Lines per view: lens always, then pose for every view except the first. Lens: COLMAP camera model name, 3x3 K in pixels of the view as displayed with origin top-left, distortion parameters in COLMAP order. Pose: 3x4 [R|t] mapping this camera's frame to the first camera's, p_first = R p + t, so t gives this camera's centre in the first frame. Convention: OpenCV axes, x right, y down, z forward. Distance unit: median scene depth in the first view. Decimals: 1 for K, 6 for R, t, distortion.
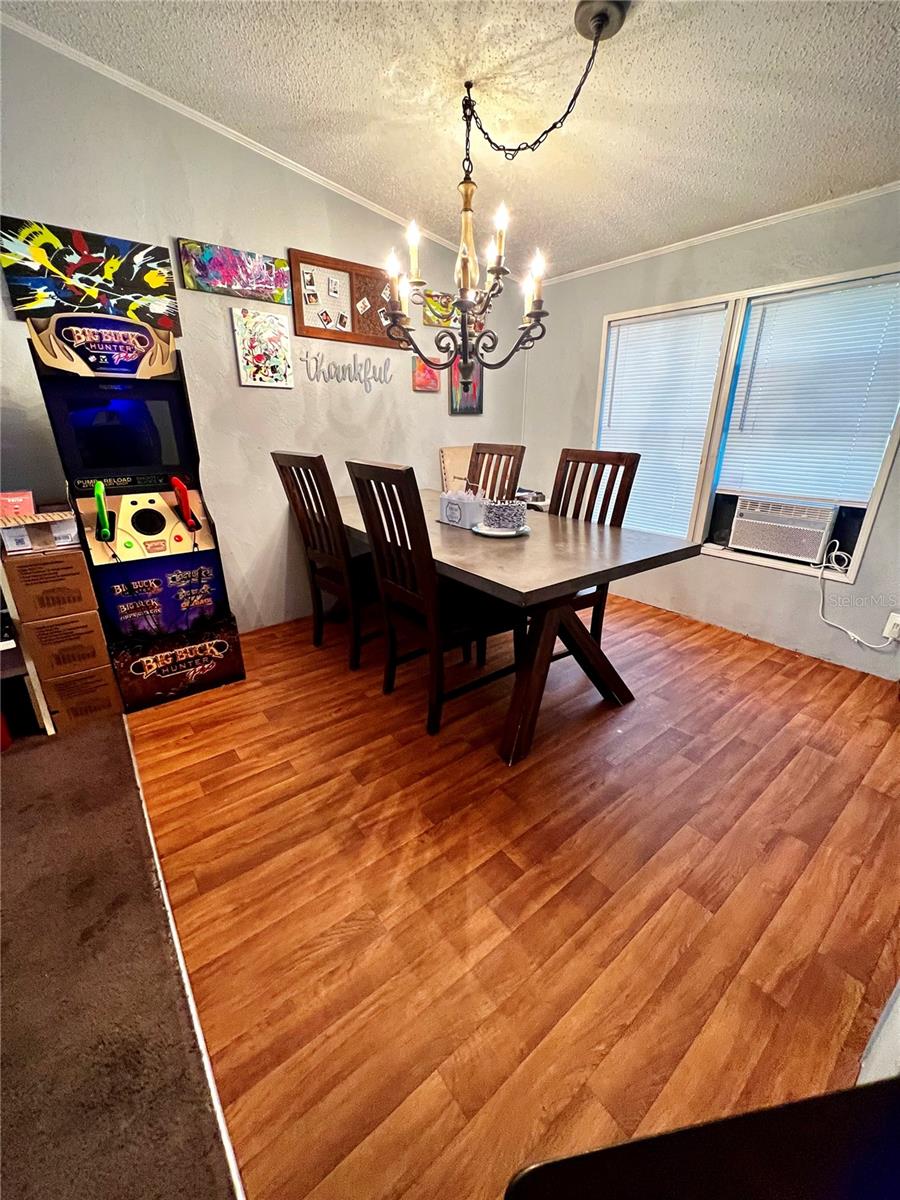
lens RADIAL K [[477.2, 0, 466.7], [0, 477.2, 596.6], [0, 0, 1]] dist [0.000074, 0.000627]
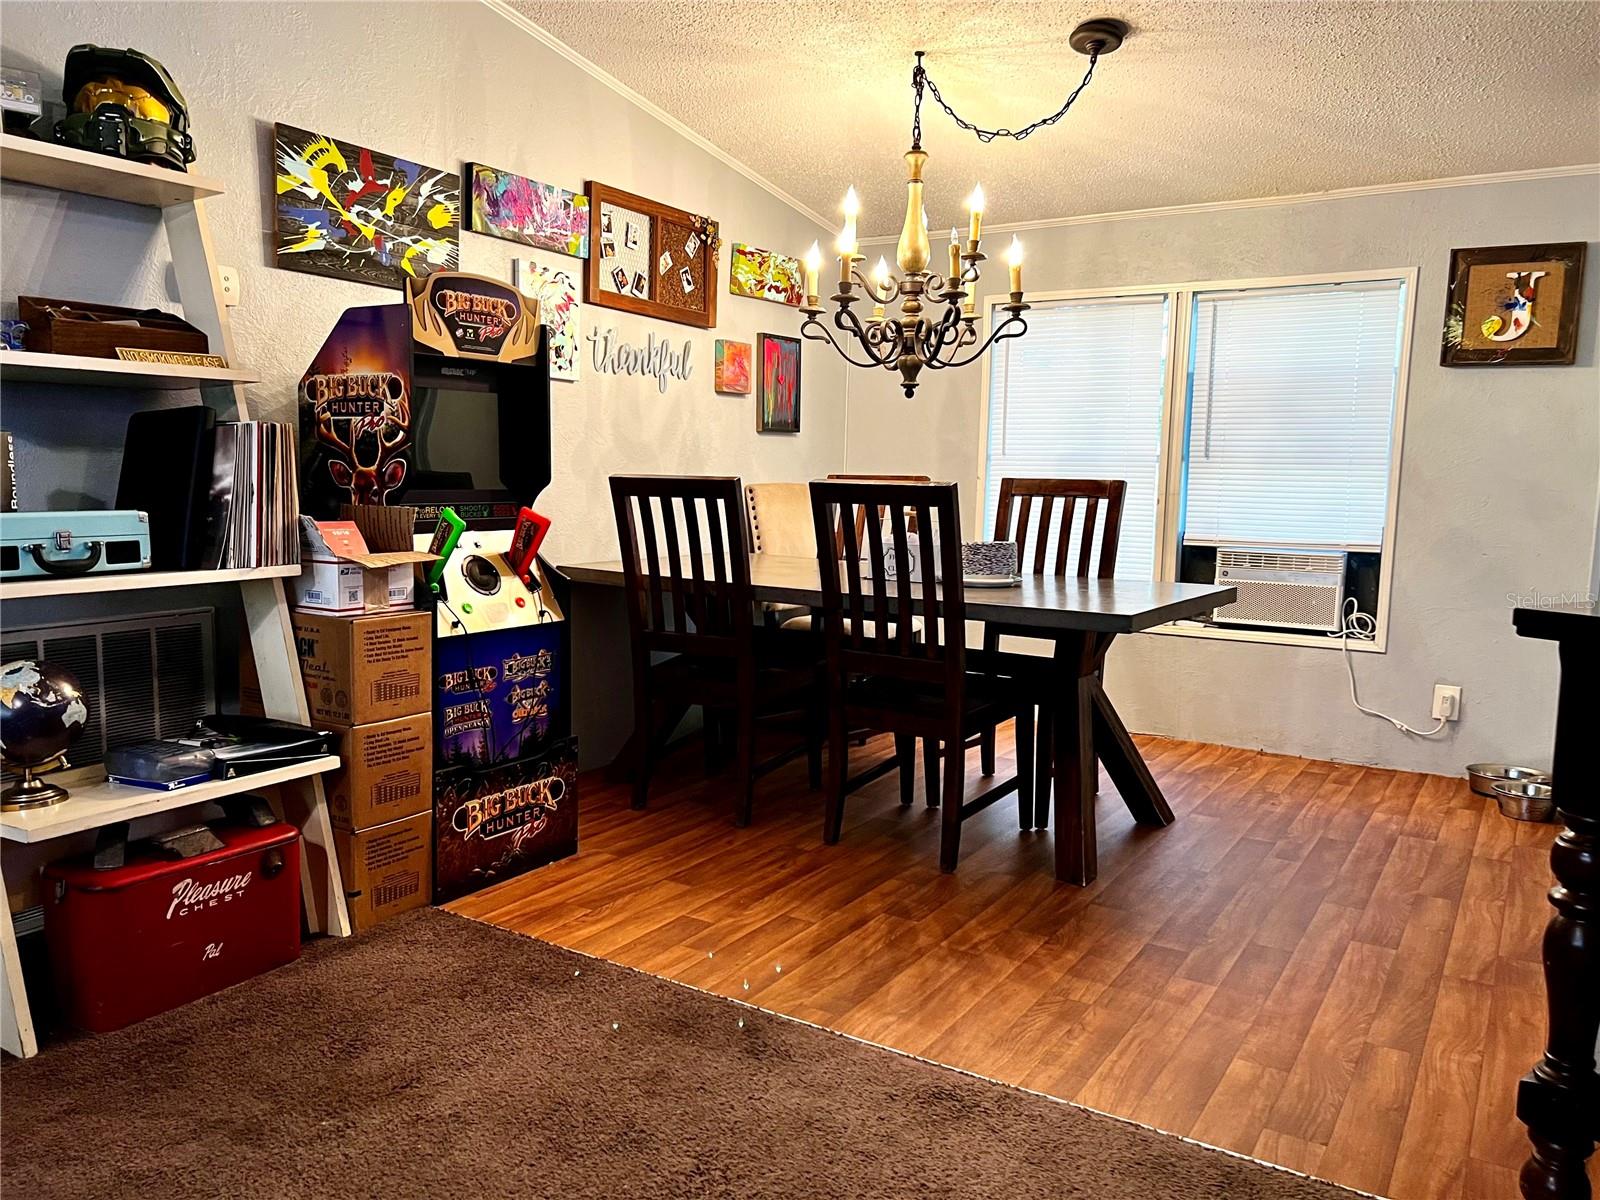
lens RADIAL K [[1209.1, 0, 800.0], [0, 1209.1, 600.0], [0, 0, 1]] dist [0.063676, -0.081825]
pose [[0.944855, -0.022890, 0.326689, -0.743656], [0.101034, 0.969269, -0.224298, 0.253606], [-0.311516, 0.244935, 0.918131, -0.534365]]
